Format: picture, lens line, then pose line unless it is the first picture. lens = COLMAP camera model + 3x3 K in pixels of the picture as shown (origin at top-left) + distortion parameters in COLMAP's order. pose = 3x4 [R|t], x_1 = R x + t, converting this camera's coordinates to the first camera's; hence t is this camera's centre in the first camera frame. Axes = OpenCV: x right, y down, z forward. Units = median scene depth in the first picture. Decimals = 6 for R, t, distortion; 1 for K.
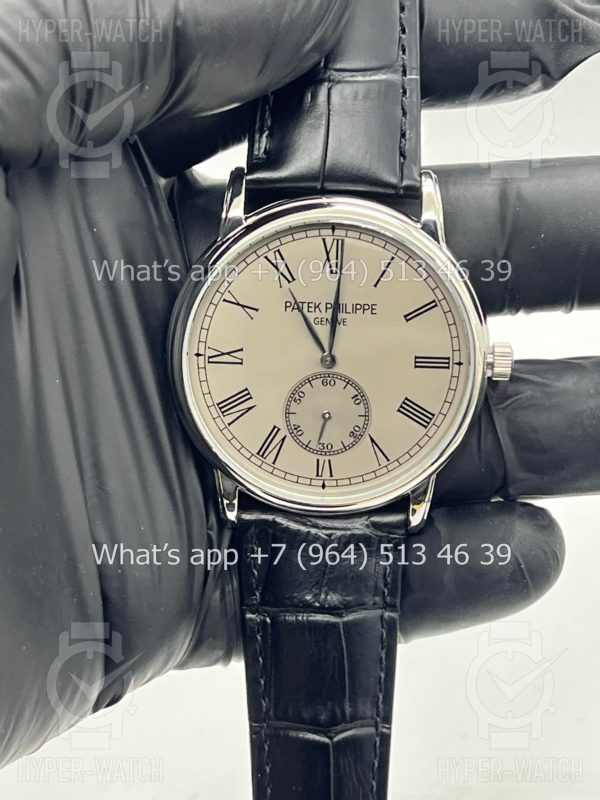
lens RADIAL K [[1751.6, 0, 300.0], [0, 1751.6, 400.0], [0, 0, 1]] dist [0.078854, 0.114396]
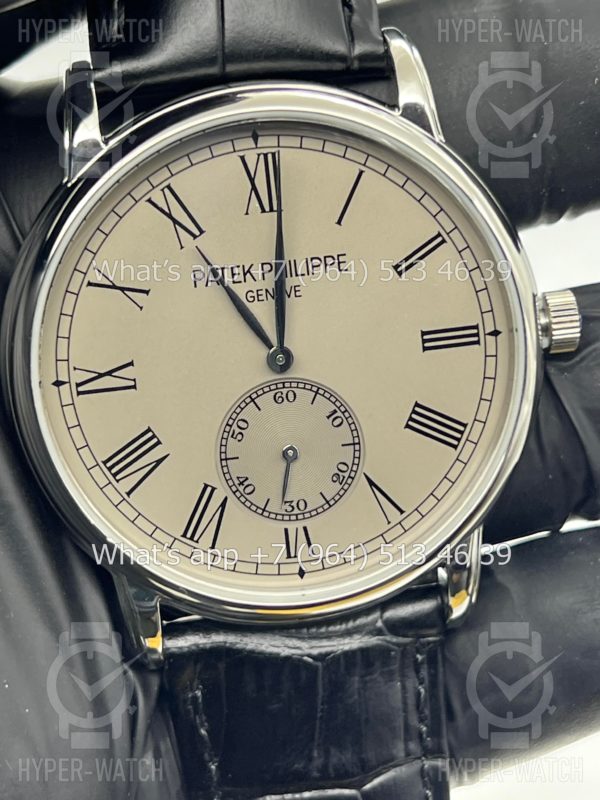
lens RADIAL K [[1868.1, 0, 300.0], [0, 1868.1, 400.0], [0, 0, 1]] dist [0.069554, -0.236681]
pose [[0.983454, -0.150251, 0.101209, -0.042776], [0.156212, 0.986259, -0.053764, 0.025762], [-0.091740, 0.068685, 0.993411, 0.372841]]
